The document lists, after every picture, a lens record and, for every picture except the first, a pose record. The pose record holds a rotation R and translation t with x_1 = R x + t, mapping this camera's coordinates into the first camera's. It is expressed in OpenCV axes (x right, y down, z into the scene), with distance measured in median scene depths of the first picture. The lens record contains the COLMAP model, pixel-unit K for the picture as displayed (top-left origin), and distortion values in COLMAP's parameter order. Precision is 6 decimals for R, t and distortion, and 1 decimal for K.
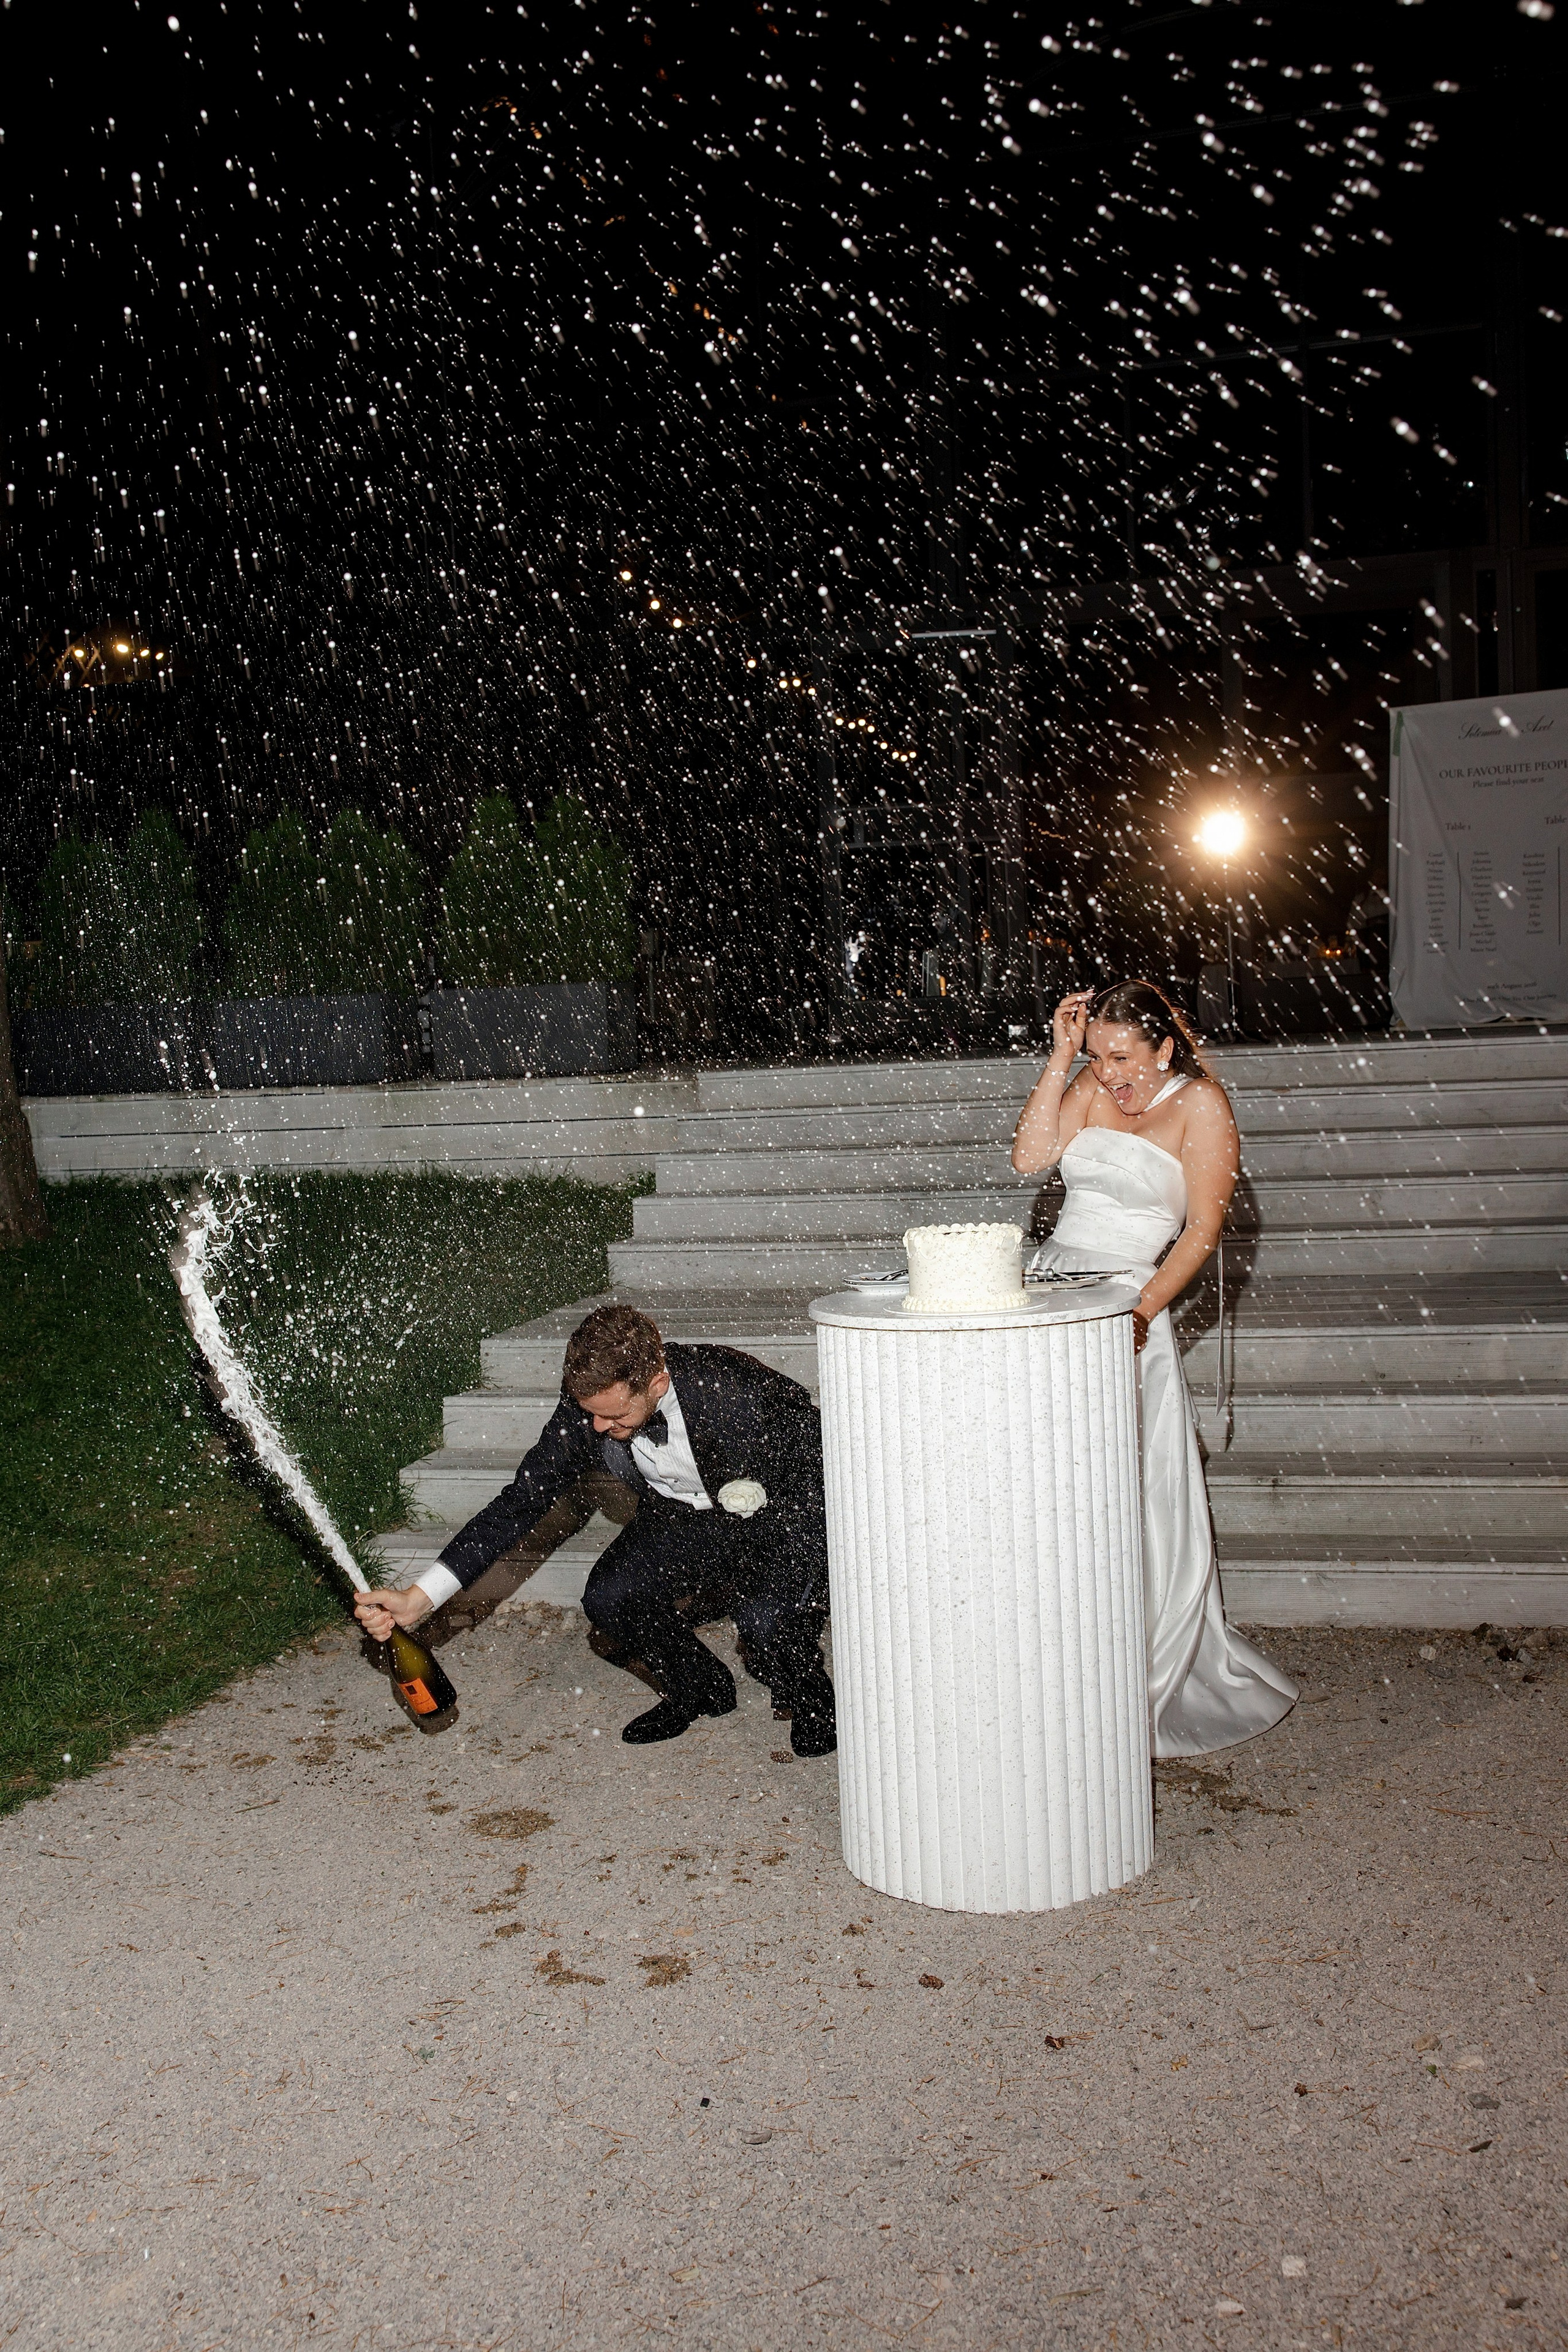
lens RADIAL K [[2223.9, 0, 764.3], [0, 2223.9, 1170.5], [0, 0, 1]] dist [0.005041, 0.016201]
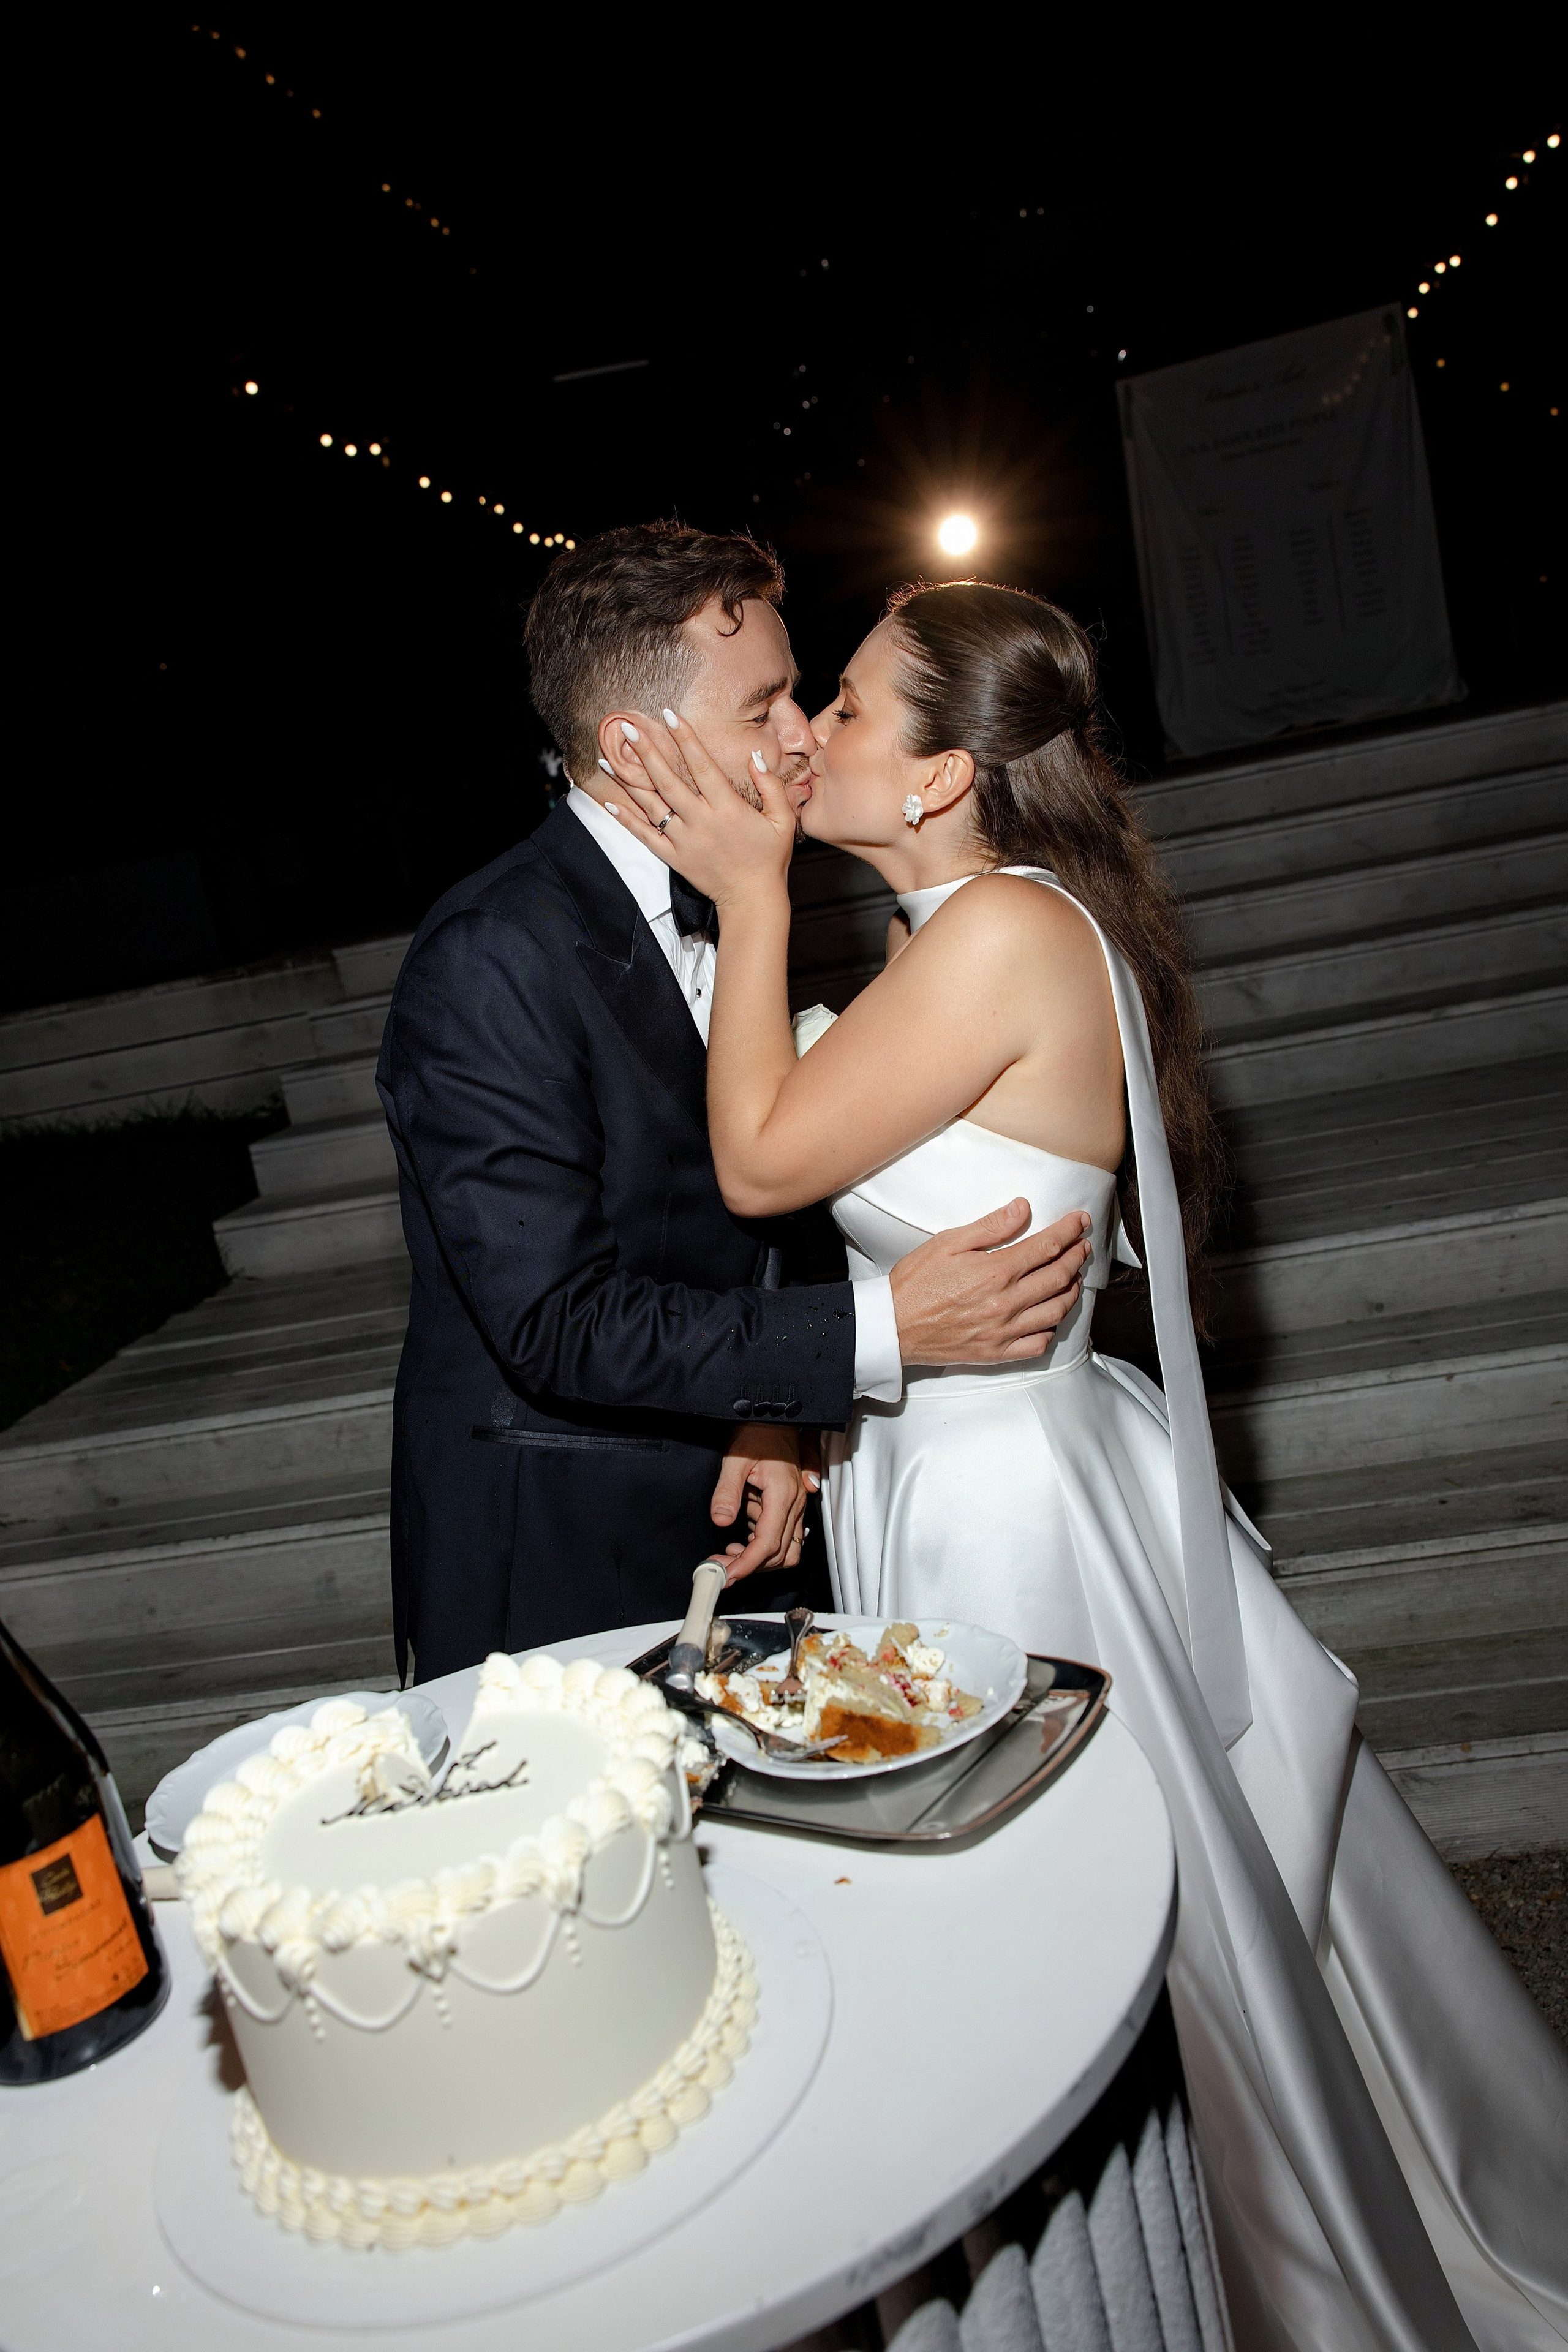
lens RADIAL K [[1861.6, 0, 772.5], [0, 1861.6, 1183.1], [0, 0, 1]] dist [0.003044, -0.002306]
pose [[0.981931, -0.170056, 0.083027, 0.102288], [0.158795, 0.979069, 0.127313, -0.046400], [-0.102940, -0.111828, 0.988381, 0.693581]]
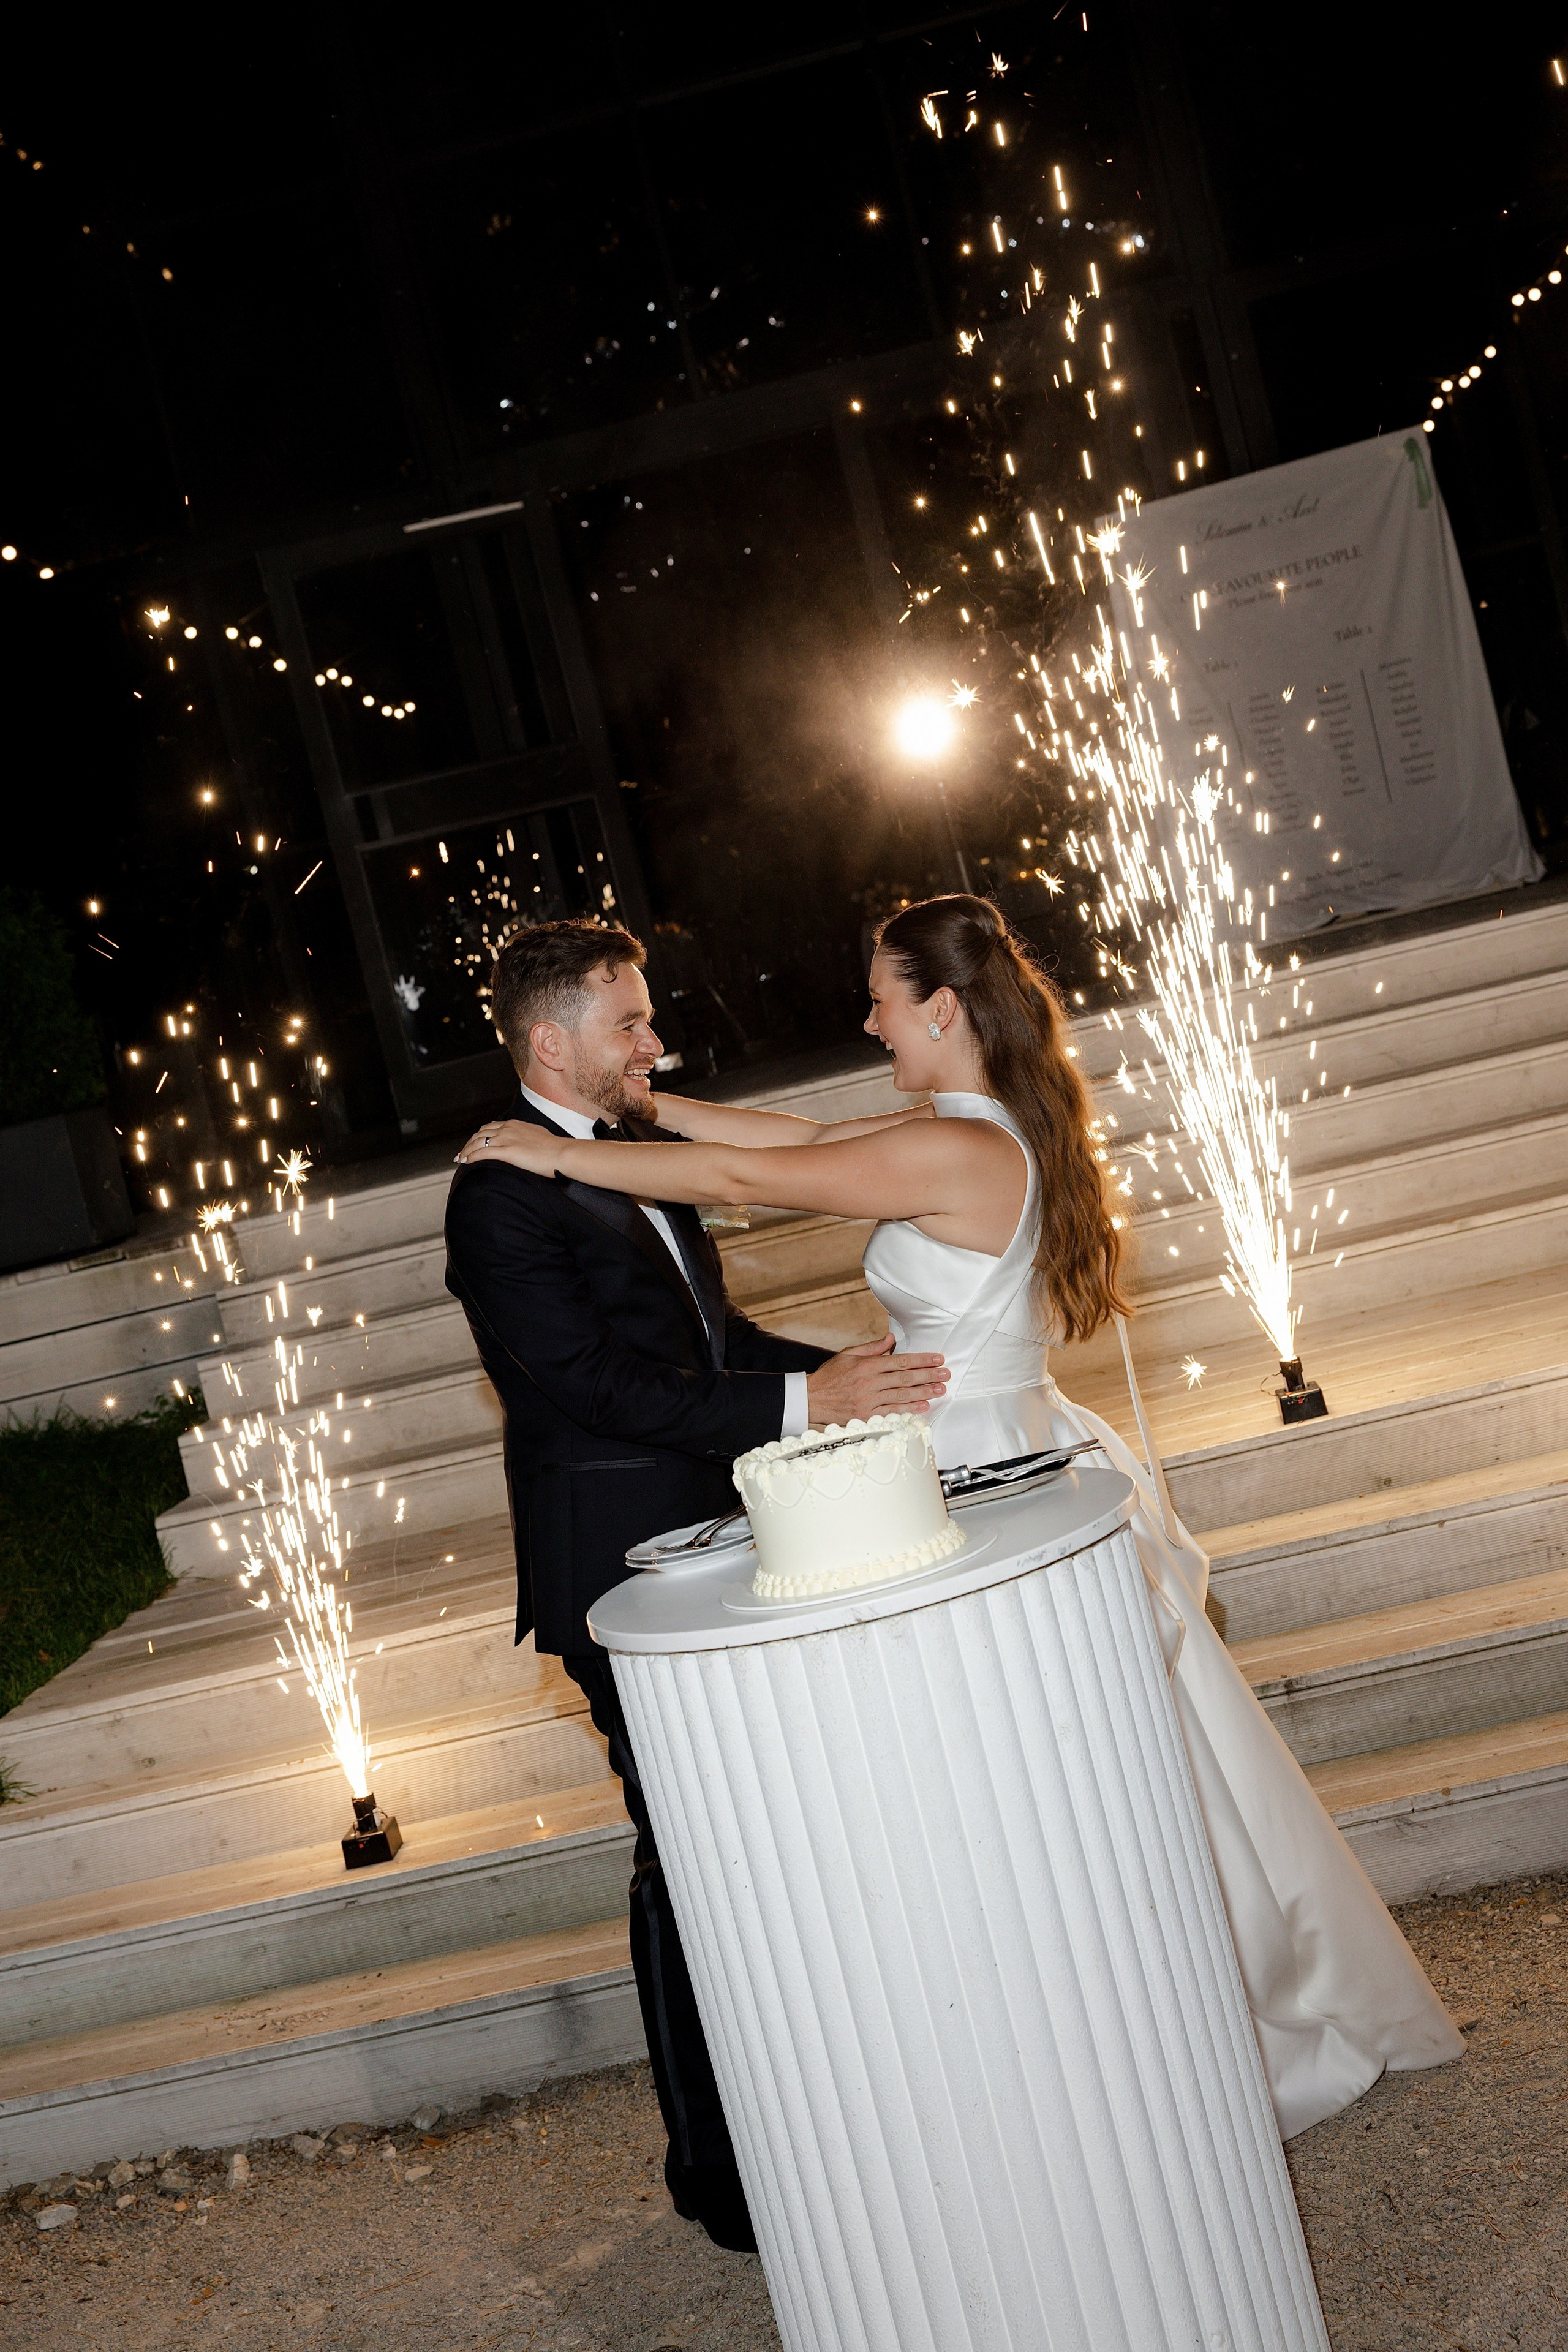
lens RADIAL K [[3038.0, 0, 780.3], [0, 3038.0, 1159.1], [0, 0, 1]] dist [0.016101, 0.013427]
pose [[0.967144, -0.195022, 0.163092, -0.033193], [0.200436, 0.979555, -0.017263, -0.029608], [-0.156390, 0.049385, 0.986460, 0.183374]]
